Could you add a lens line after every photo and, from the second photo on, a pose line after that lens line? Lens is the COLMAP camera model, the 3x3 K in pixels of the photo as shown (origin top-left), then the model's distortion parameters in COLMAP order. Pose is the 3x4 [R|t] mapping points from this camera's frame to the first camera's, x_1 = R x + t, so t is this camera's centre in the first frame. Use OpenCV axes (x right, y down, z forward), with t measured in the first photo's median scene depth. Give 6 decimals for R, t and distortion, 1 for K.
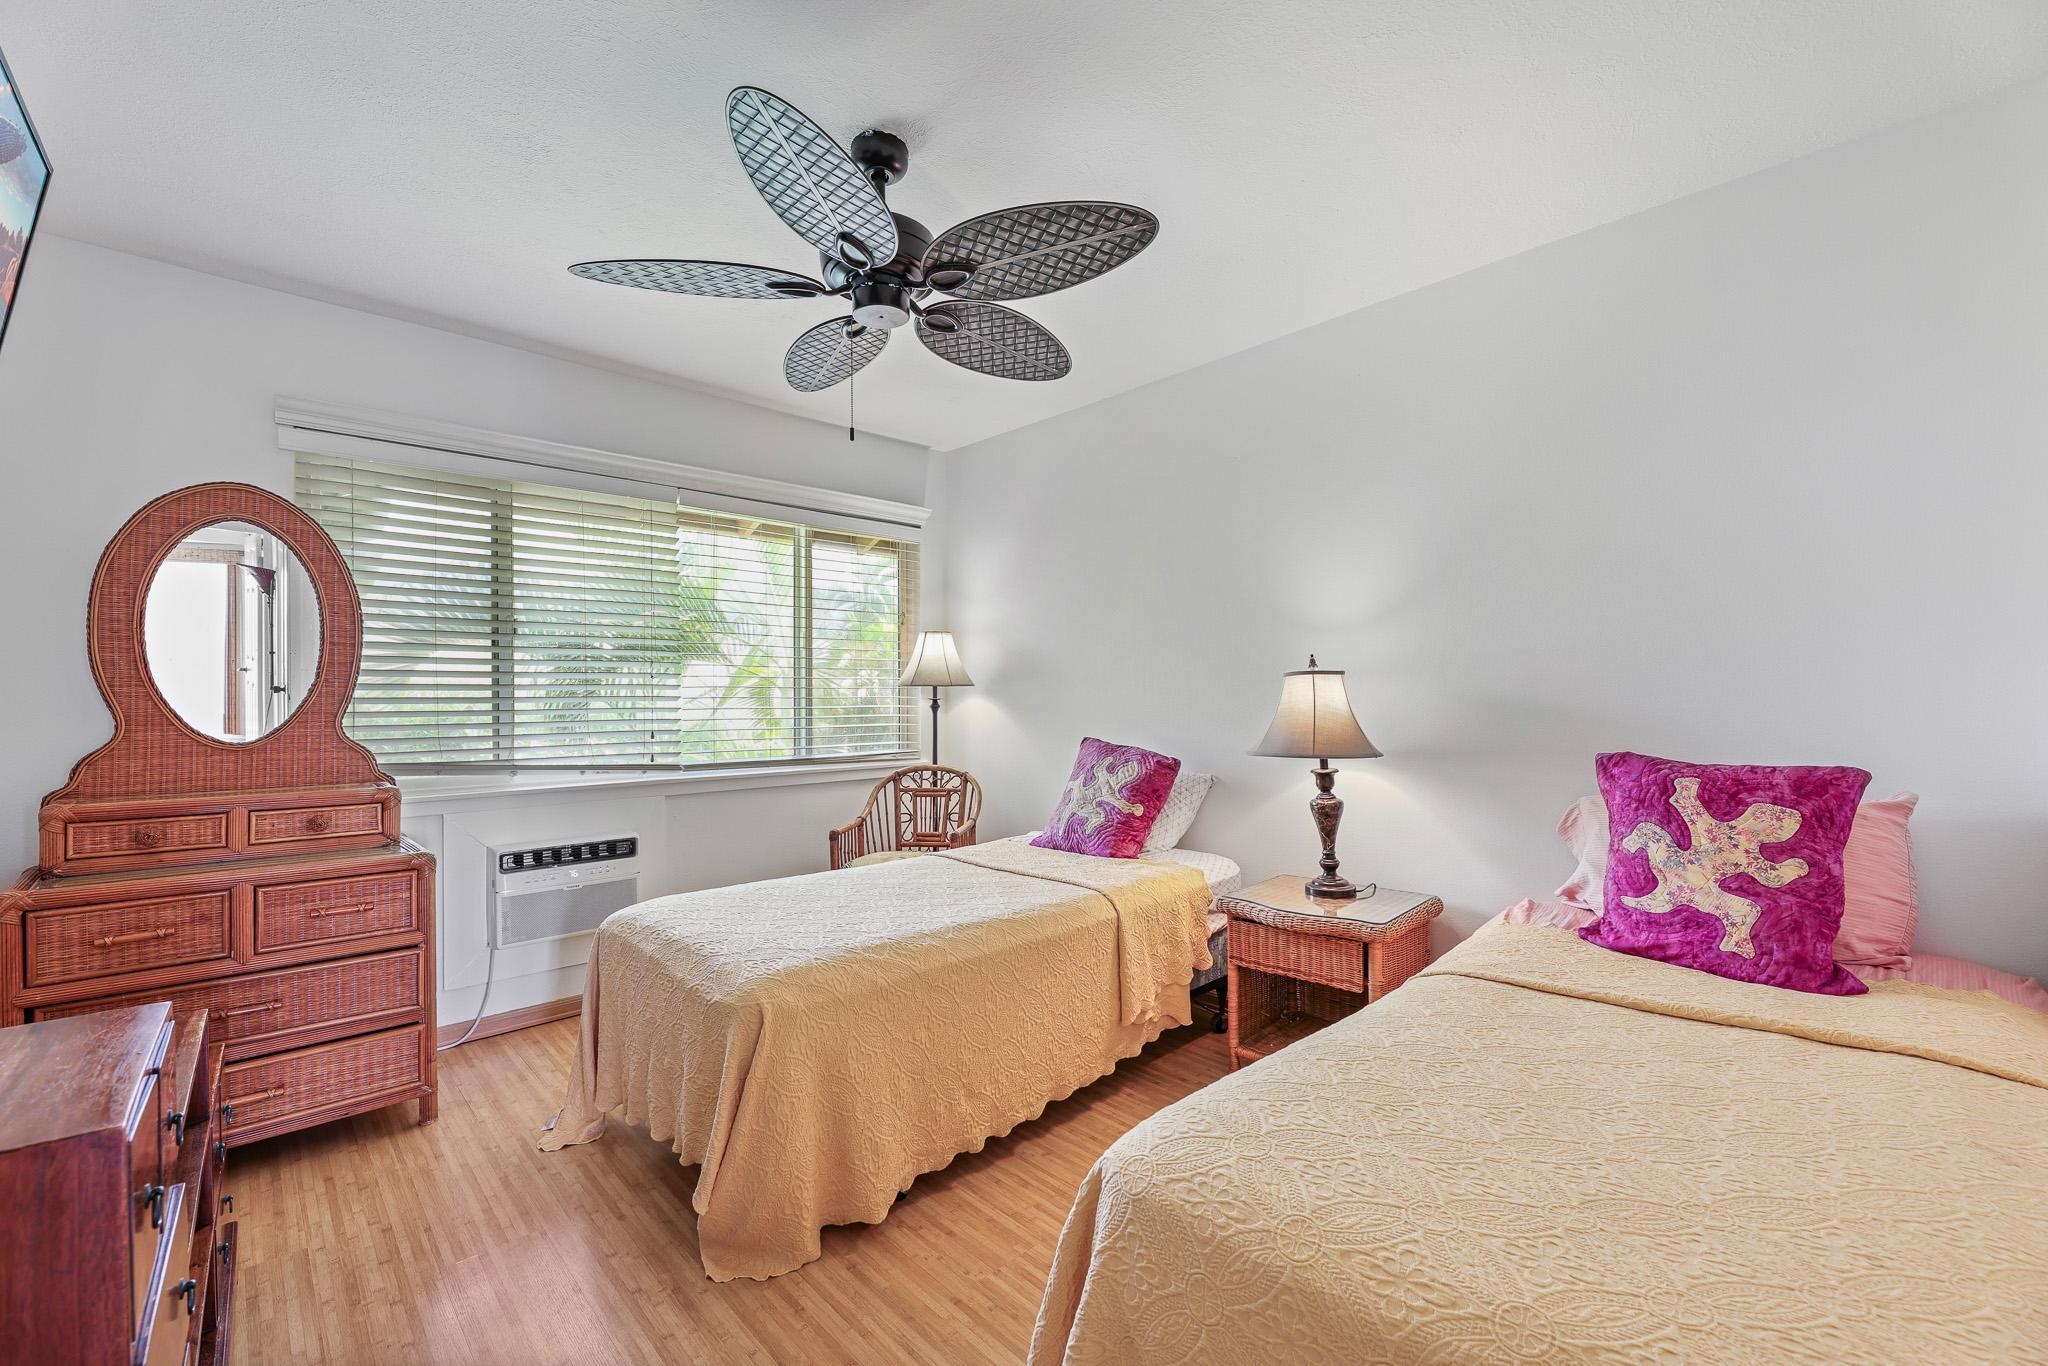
lens RADIAL K [[856.2, 0, 1024.0], [0, 856.2, 683.0], [0, 0, 1]] dist [-0.001154, -0.000113]
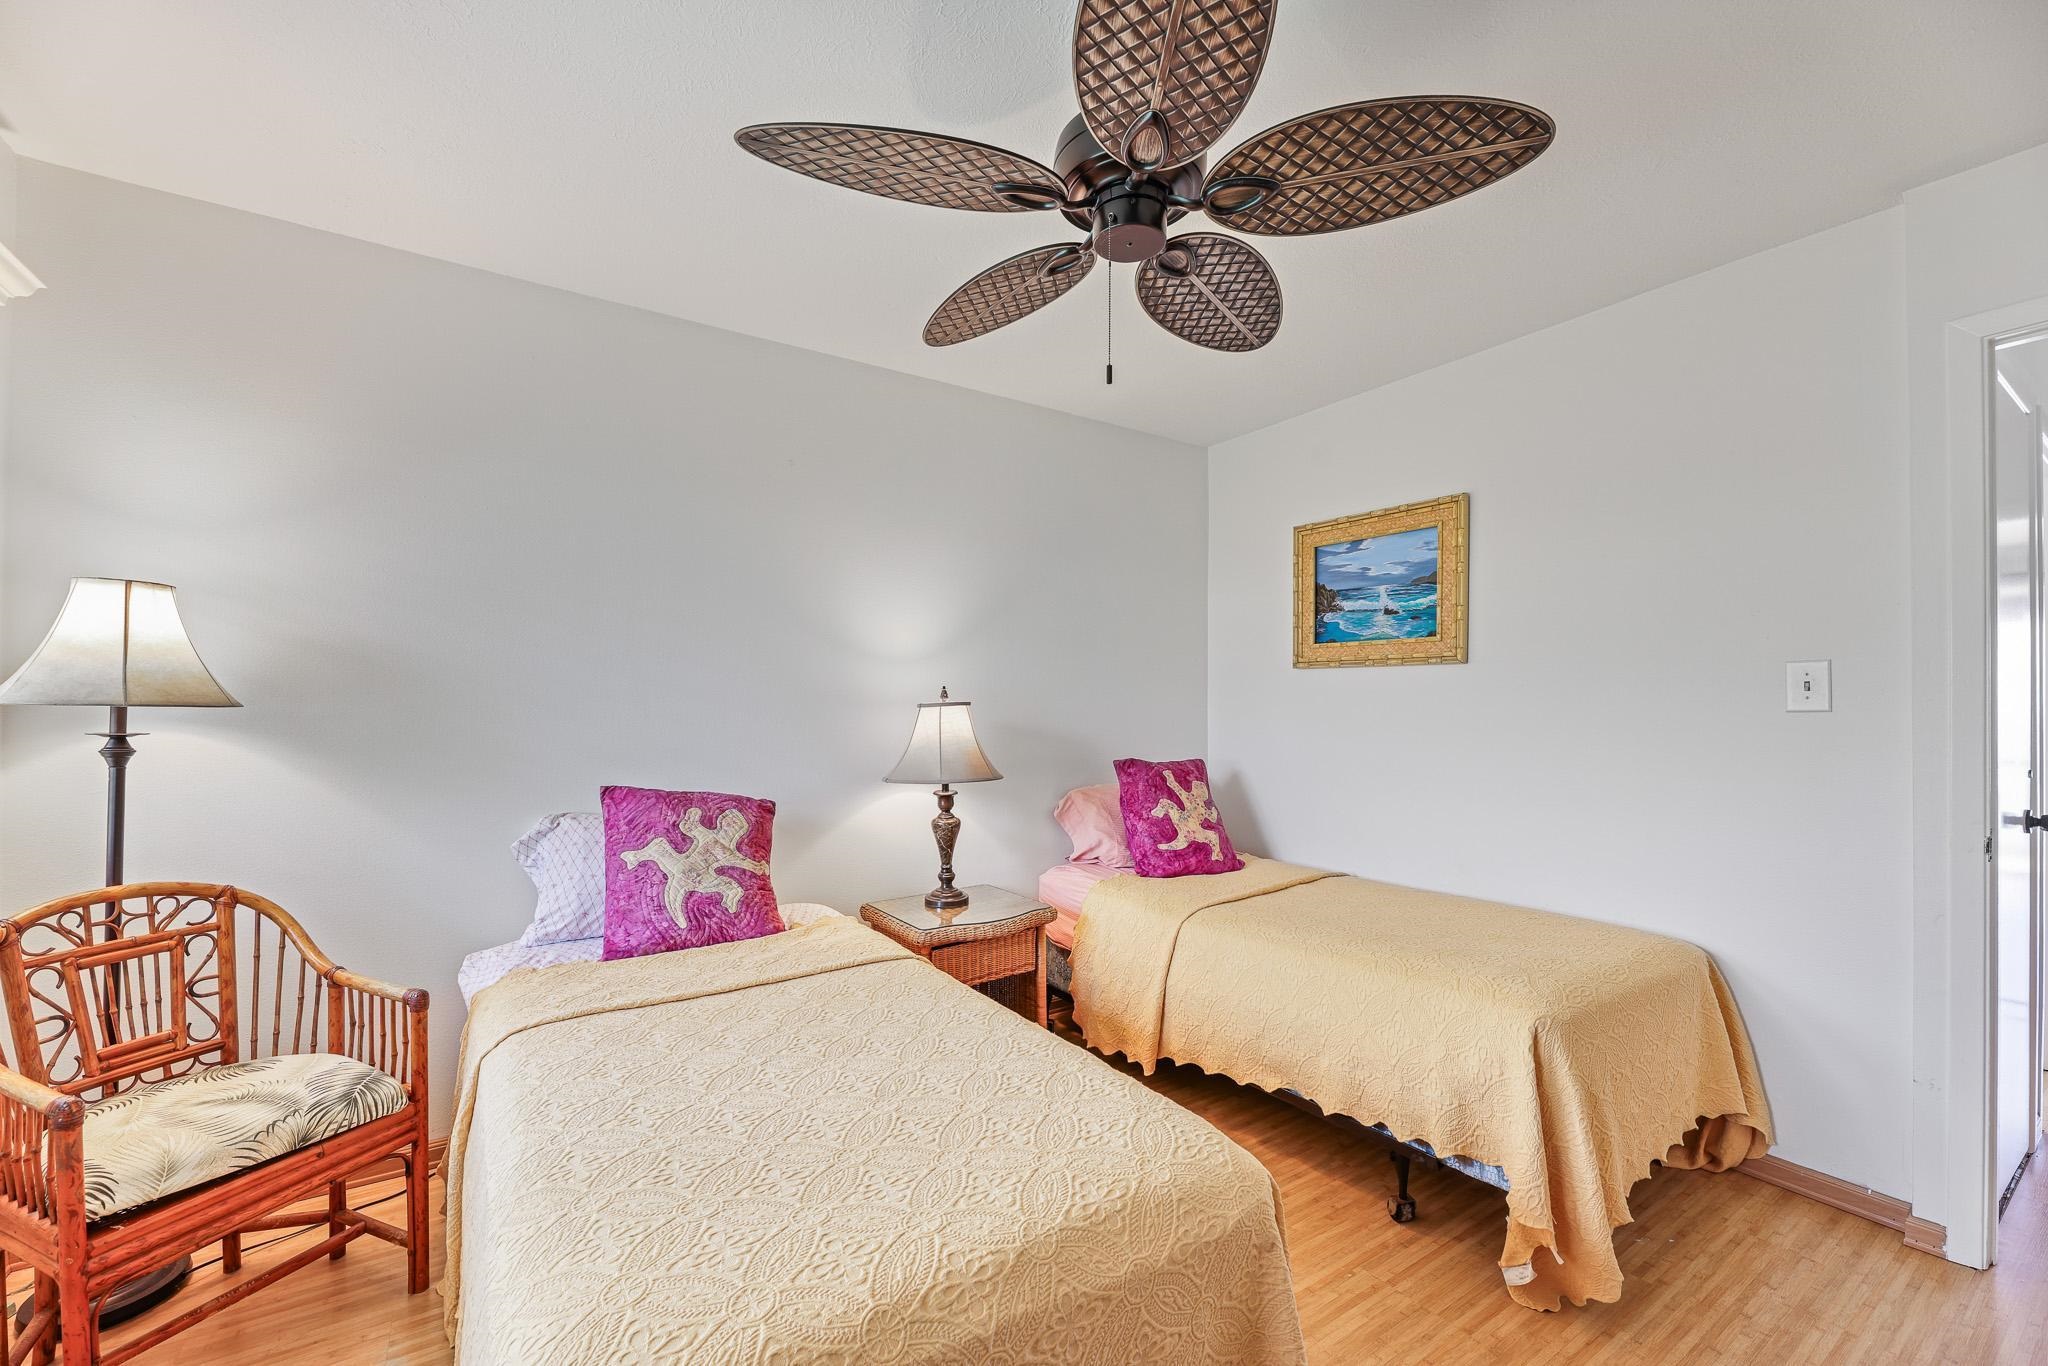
lens RADIAL K [[849.9, 0, 1017.4], [0, 849.9, 691.2], [0, 0, 1]] dist [0.001267, 0.000128]
pose [[0.157395, 0.038573, 0.986782, -0.570145], [-0.011130, 0.999243, -0.037285, 0.008794], [-0.987473, -0.005115, 0.157705, 0.585895]]
